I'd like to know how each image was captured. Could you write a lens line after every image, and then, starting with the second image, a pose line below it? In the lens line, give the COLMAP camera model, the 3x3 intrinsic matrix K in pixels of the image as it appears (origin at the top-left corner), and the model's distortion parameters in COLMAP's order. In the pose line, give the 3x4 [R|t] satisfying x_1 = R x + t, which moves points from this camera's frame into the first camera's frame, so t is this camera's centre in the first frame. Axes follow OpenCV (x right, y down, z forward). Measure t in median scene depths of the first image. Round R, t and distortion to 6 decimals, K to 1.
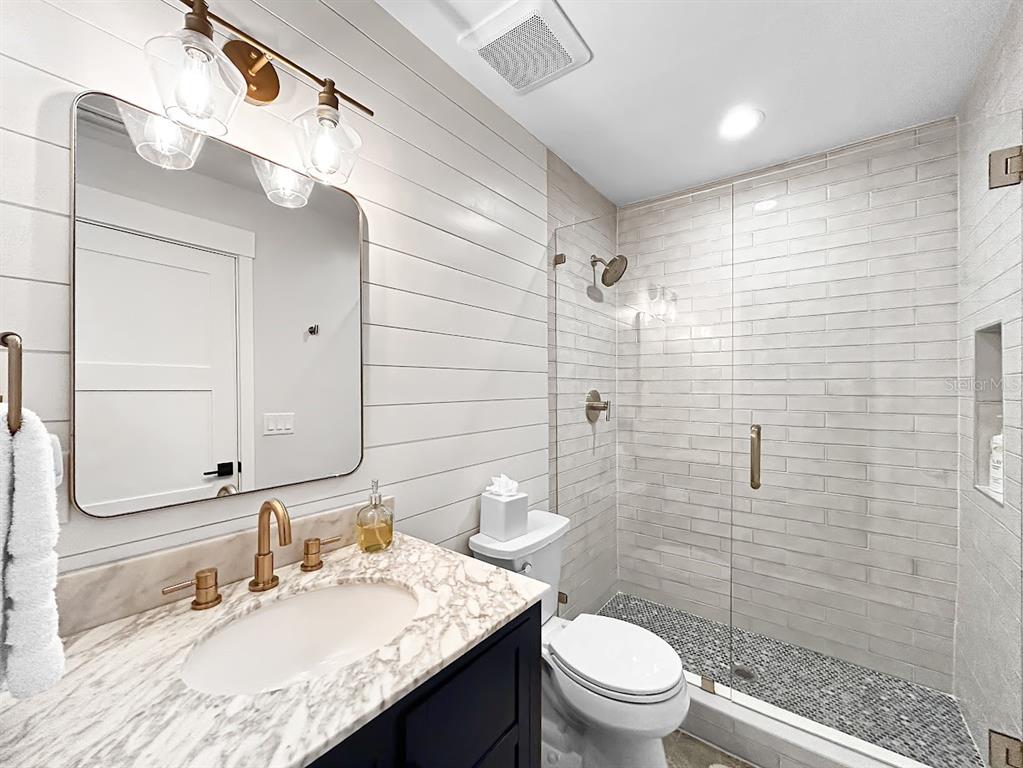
lens RADIAL K [[419.7, 0, 513.1], [0, 419.7, 387.3], [0, 0, 1]] dist [0.001804, 0.000270]
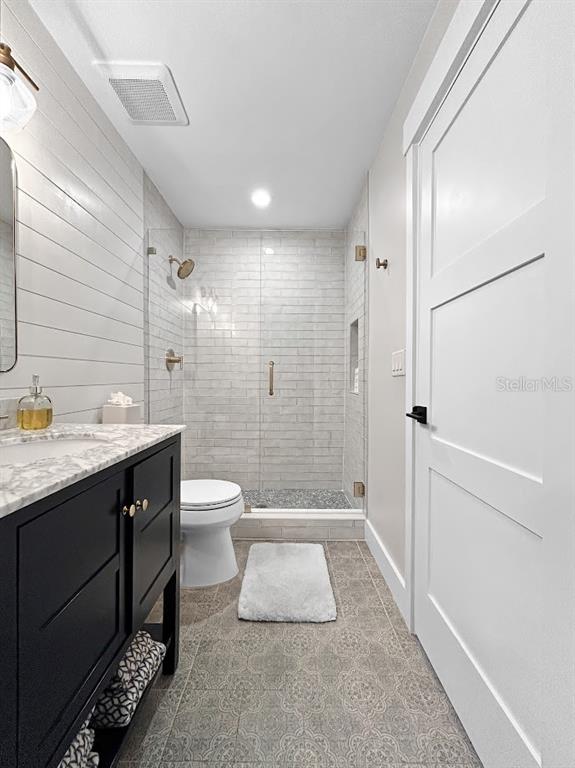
lens RADIAL K [[315.1, 0, 289.1], [0, 315.1, 381.2], [0, 0, 1]] dist [0.001804, 0.000270]
pose [[0.796347, -0.000649, 0.604839, -0.167201], [-0.004619, 0.999964, 0.007156, 0.129514], [-0.604822, -0.008492, 0.796315, -0.136927]]
